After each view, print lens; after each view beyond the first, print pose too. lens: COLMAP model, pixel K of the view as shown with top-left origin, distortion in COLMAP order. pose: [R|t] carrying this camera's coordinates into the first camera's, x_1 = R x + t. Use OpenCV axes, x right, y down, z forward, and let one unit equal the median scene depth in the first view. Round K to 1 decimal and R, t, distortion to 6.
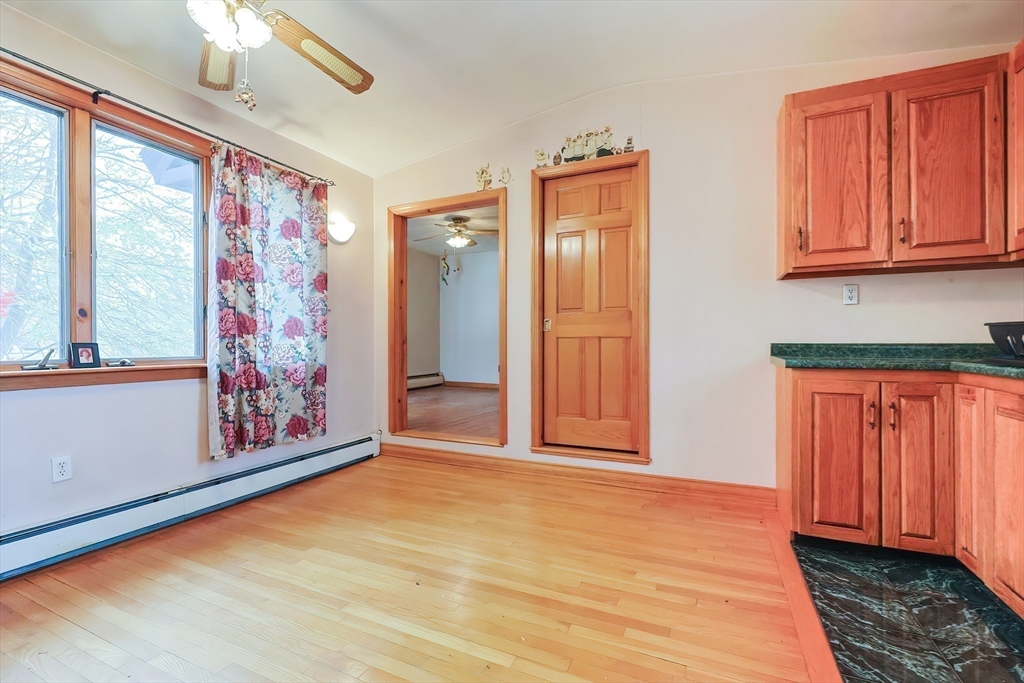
lens RADIAL K [[434.2, 0, 514.6], [0, 434.2, 341.4], [0, 0, 1]] dist [-0.003829, 0.000065]
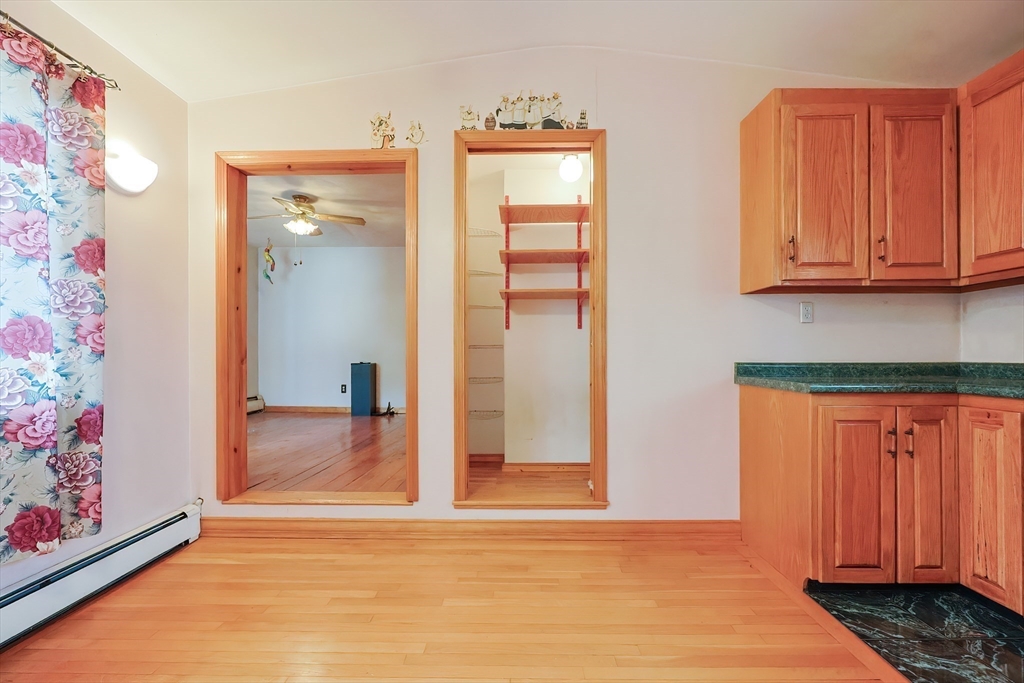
lens RADIAL K [[433.9, 0, 509.7], [0, 433.9, 353.4], [0, 0, 1]] dist [-0.000943, -0.000345]
pose [[0.919778, 0.002033, 0.392433, -0.182476], [-0.001691, 0.999998, -0.001218, -0.011427], [-0.392435, 0.000456, 0.919780, 0.300671]]
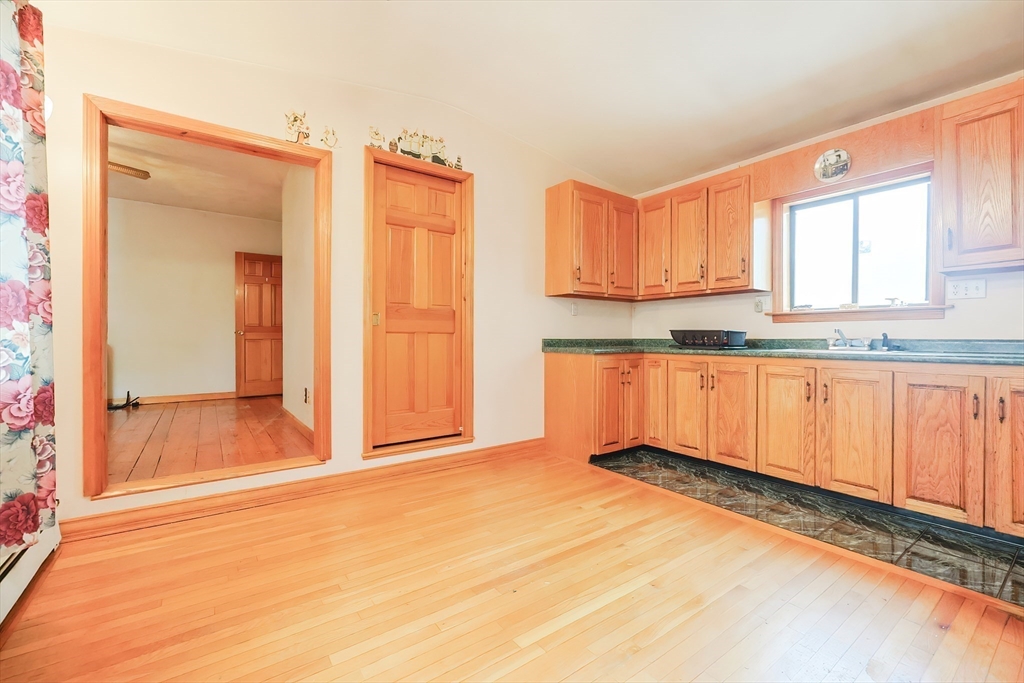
lens RADIAL K [[426.5, 0, 510.7], [0, 426.5, 335.6], [0, 0, 1]] dist [0.000351, 0.000124]
pose [[0.505755, 0.007525, 0.862645, -0.621570], [-0.006895, 0.999965, -0.004680, 0.000961], [-0.862650, -0.003581, 0.505789, 0.319399]]
